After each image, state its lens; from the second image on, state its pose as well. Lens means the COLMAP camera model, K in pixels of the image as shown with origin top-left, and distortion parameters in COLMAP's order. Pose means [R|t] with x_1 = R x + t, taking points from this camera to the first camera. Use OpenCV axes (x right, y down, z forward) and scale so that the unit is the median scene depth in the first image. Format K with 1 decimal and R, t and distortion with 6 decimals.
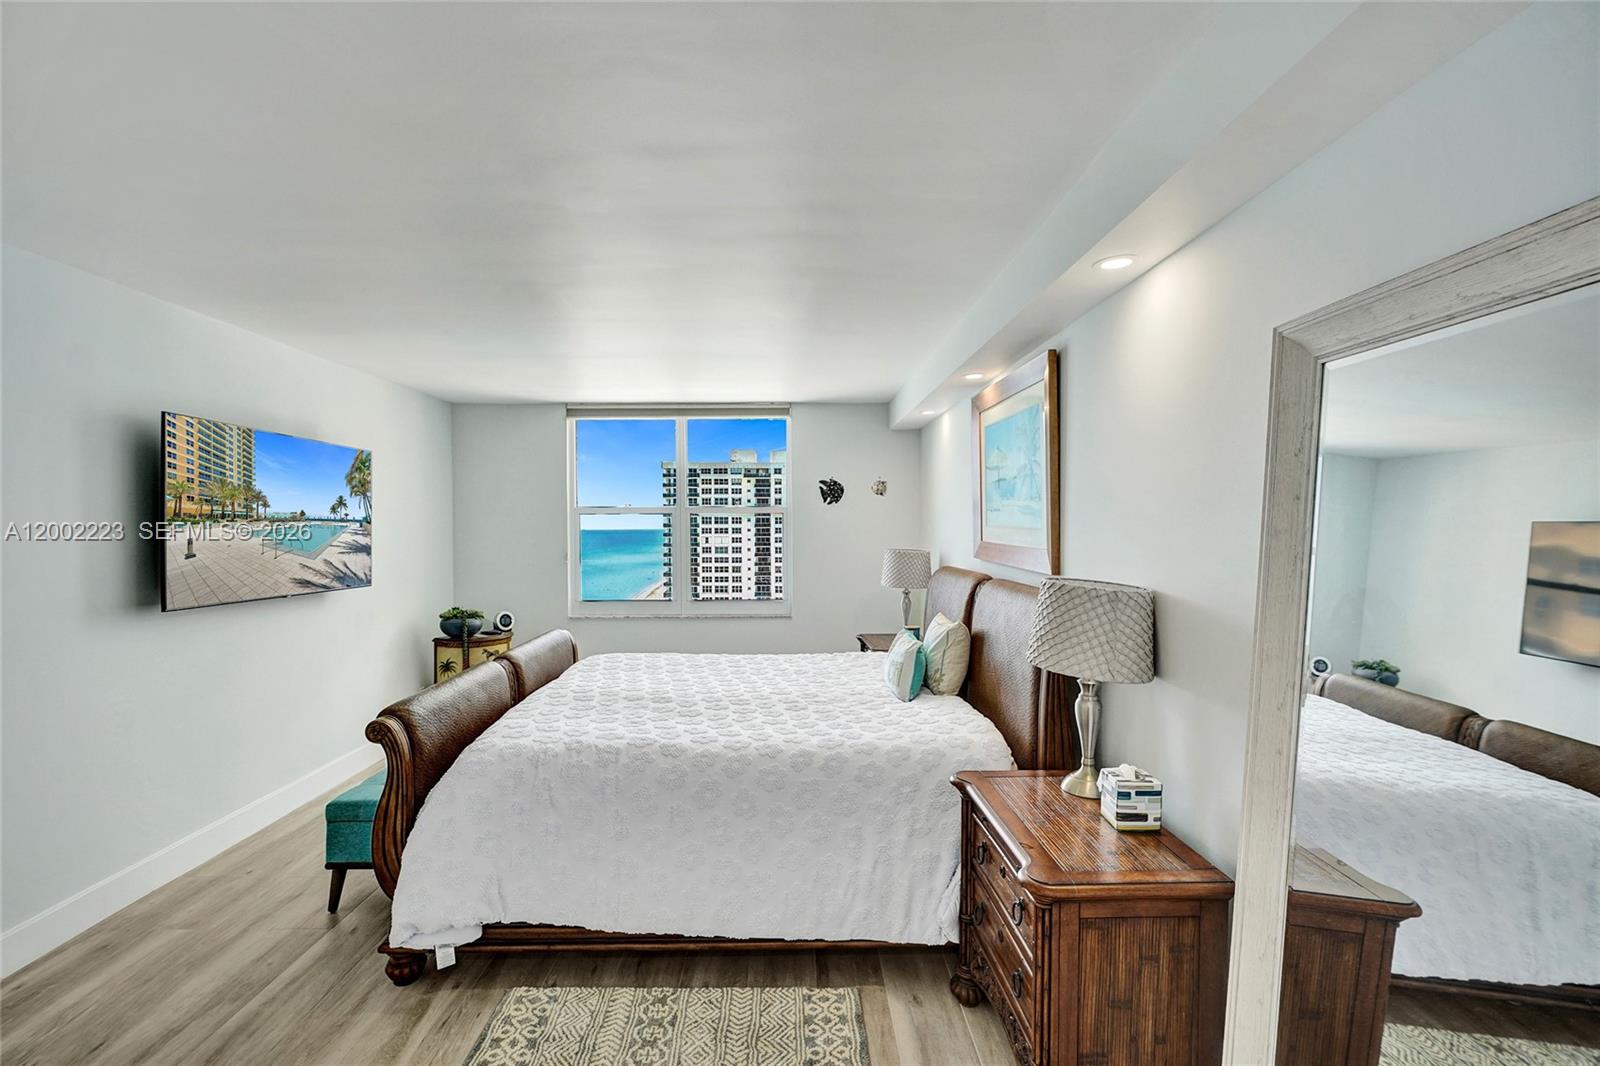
lens RADIAL K [[713.3, 0, 790.9], [0, 713.3, 540.9], [0, 0, 1]] dist [-0.004854, 0.000437]
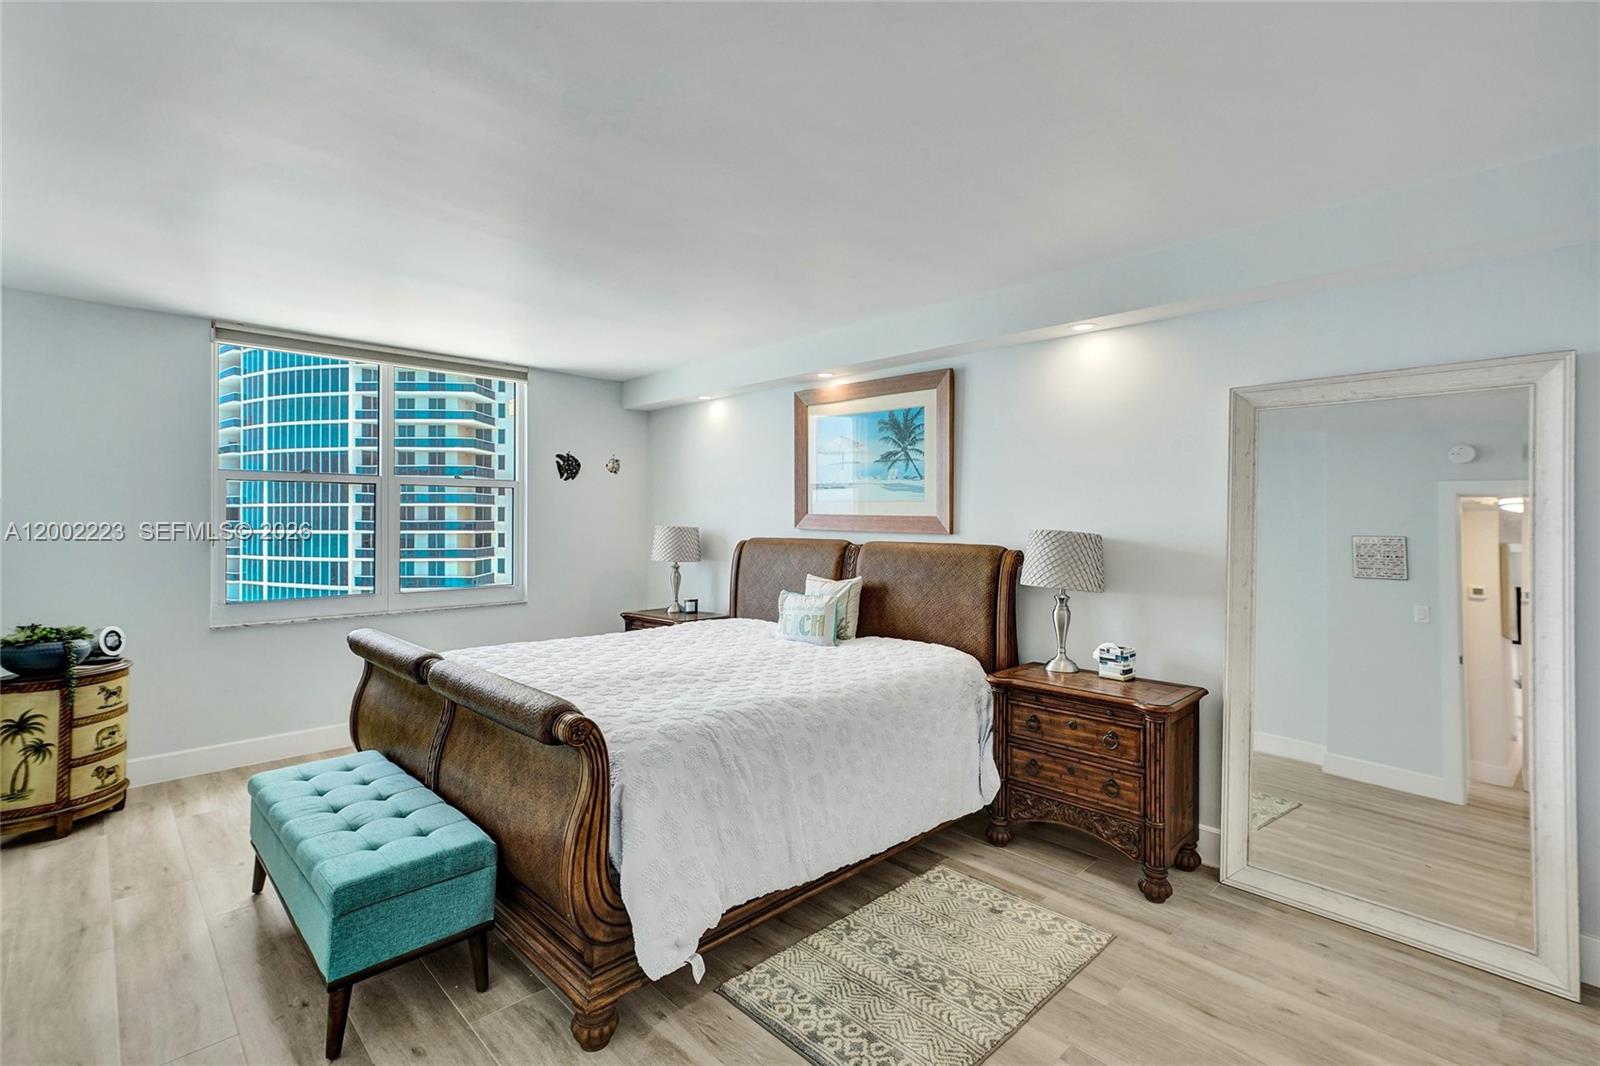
lens RADIAL K [[720.8, 0, 798.9], [0, 720.8, 515.5], [0, 0, 1]] dist [0.014177, 0.001574]
pose [[0.725879, 0.008575, 0.687769, -0.676944], [0.009672, 0.999696, -0.022673, 0.035444], [-0.687754, 0.023110, 0.725576, 0.173442]]
